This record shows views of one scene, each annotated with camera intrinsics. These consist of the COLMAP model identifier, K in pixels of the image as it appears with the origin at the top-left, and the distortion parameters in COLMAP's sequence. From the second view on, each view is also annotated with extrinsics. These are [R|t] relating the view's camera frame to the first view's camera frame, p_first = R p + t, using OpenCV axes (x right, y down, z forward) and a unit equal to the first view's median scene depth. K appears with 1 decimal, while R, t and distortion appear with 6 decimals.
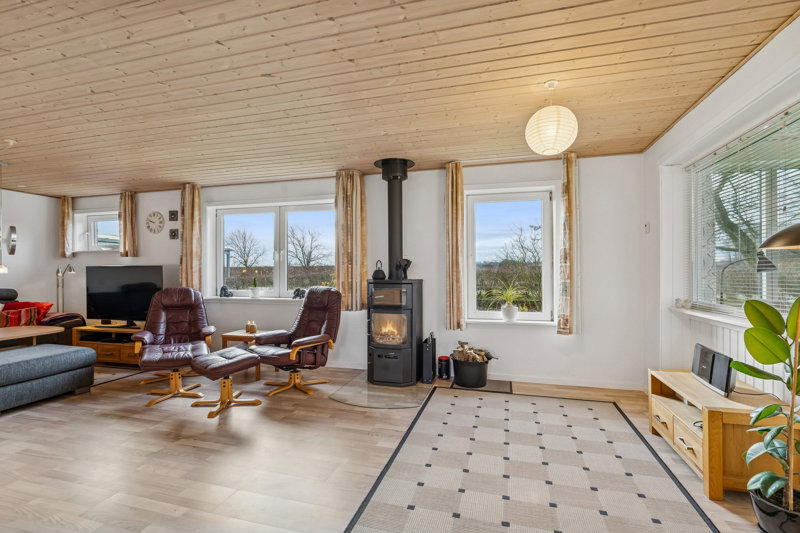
lens RADIAL K [[369.0, 0, 402.5], [0, 369.0, 271.9], [0, 0, 1]] dist [0.002107, 0.000484]
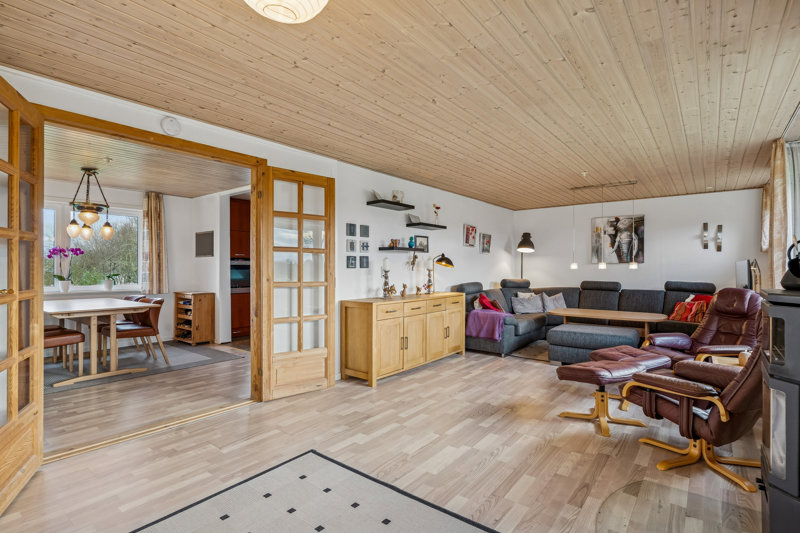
lens RADIAL K [[394.6, 0, 400.9], [0, 394.6, 271.2], [0, 0, 1]] dist [-0.003034, -0.000514]
pose [[-0.379209, 0.011335, -0.925242, 0.600460], [-0.001265, 0.999918, 0.012769, -0.006999], [0.925310, 0.006013, -0.379163, 0.982785]]
